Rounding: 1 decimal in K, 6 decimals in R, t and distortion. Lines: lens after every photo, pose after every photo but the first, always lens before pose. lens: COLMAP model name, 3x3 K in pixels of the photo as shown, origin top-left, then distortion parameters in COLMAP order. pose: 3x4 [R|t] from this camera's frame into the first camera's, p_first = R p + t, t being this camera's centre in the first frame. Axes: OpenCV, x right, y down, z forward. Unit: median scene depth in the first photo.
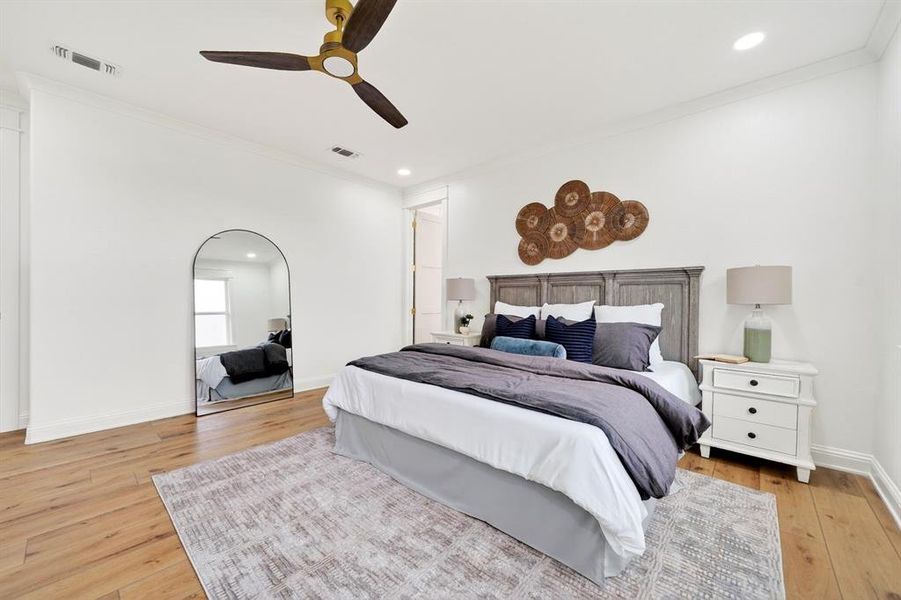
lens RADIAL K [[347.3, 0, 445.3], [0, 347.3, 300.5], [0, 0, 1]] dist [-0.006130, 0.000219]
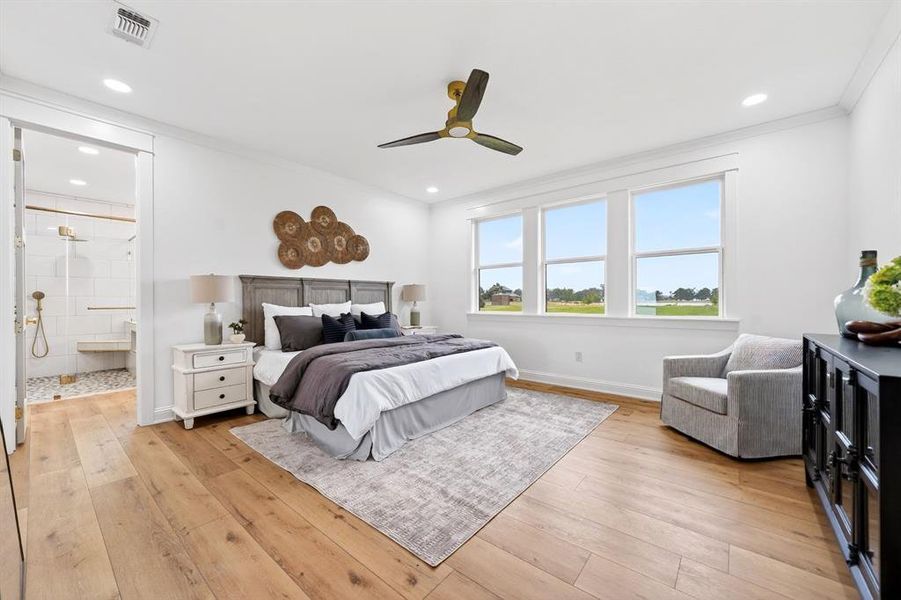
lens RADIAL K [[347.3, 0, 445.9], [0, 347.3, 300.0], [0, 0, 1]] dist [-0.006130, 0.000219]
pose [[-0.025308, -0.004504, 0.999670, -0.947770], [0.014637, 0.999881, 0.004876, -0.004382], [-0.999573, 0.014756, -0.025239, 0.619593]]
